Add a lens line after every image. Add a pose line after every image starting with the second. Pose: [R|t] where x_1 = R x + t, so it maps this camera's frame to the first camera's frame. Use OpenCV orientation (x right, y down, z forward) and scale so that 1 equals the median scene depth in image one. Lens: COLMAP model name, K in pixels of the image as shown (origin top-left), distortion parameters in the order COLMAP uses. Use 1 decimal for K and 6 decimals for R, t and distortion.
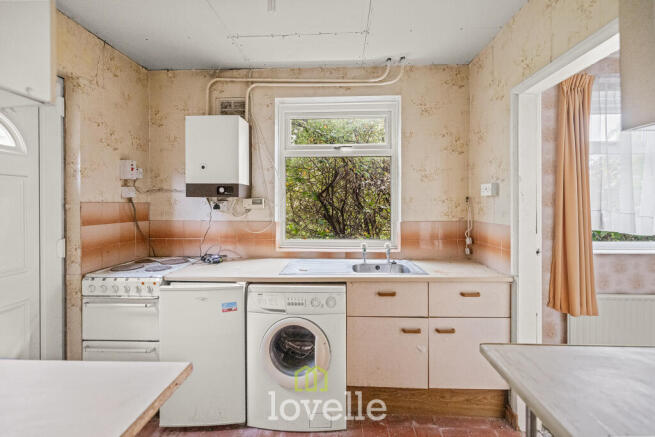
lens RADIAL K [[277.5, 0, 327.1], [0, 277.5, 208.0], [0, 0, 1]] dist [0.001663, 0.000246]
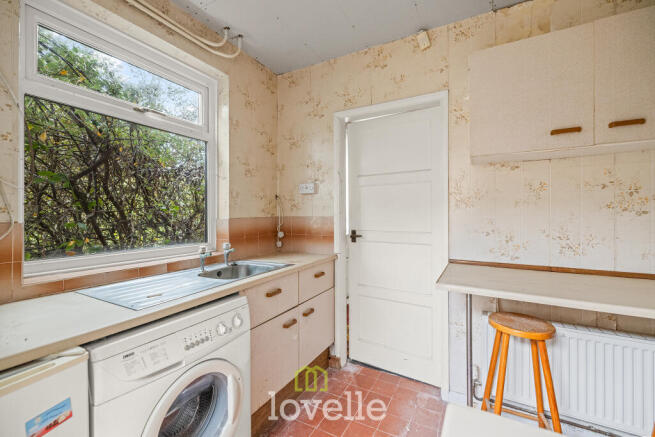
lens RADIAL K [[279.1, 0, 327.5], [0, 279.1, 218.5], [0, 0, 1]] dist [0.000753, 0.000070]
pose [[0.437738, -0.014344, 0.898988, -0.413758], [0.015098, 0.999849, 0.008601, 0.047822], [-0.898976, 0.009808, 0.437888, 0.343948]]
